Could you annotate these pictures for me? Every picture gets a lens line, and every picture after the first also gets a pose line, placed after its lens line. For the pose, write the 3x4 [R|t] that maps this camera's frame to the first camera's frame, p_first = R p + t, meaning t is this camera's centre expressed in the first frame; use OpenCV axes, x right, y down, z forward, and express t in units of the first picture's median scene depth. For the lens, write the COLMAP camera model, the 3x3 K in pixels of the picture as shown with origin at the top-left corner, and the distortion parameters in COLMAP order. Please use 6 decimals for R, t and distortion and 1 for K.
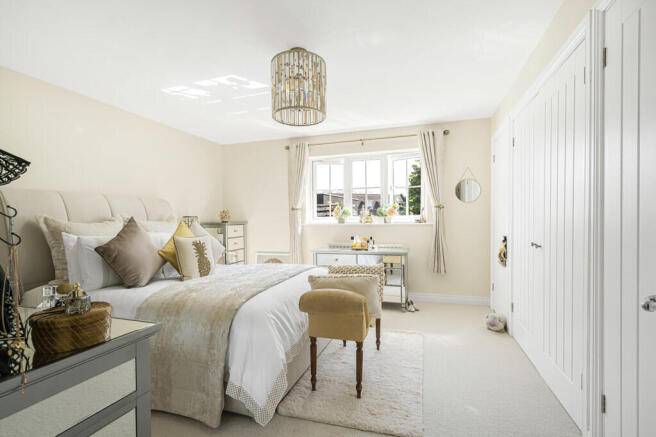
lens RADIAL K [[306.0, 0, 345.3], [0, 306.0, 226.4], [0, 0, 1]] dist [-0.008815, 0.002236]
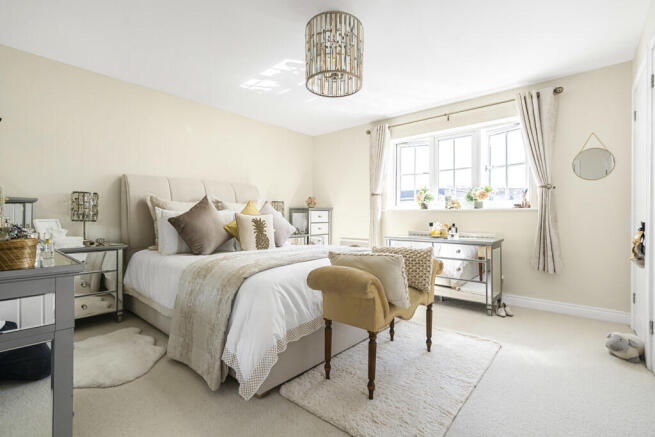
lens RADIAL K [[305.6, 0, 330.7], [0, 305.6, 213.8], [0, 0, 1]] dist [-0.008815, 0.002236]
pose [[0.917548, 0.010438, -0.397488, 0.157354], [-0.018287, 0.999705, -0.015960, 0.038620], [0.397204, 0.021913, 0.917469, 0.100778]]
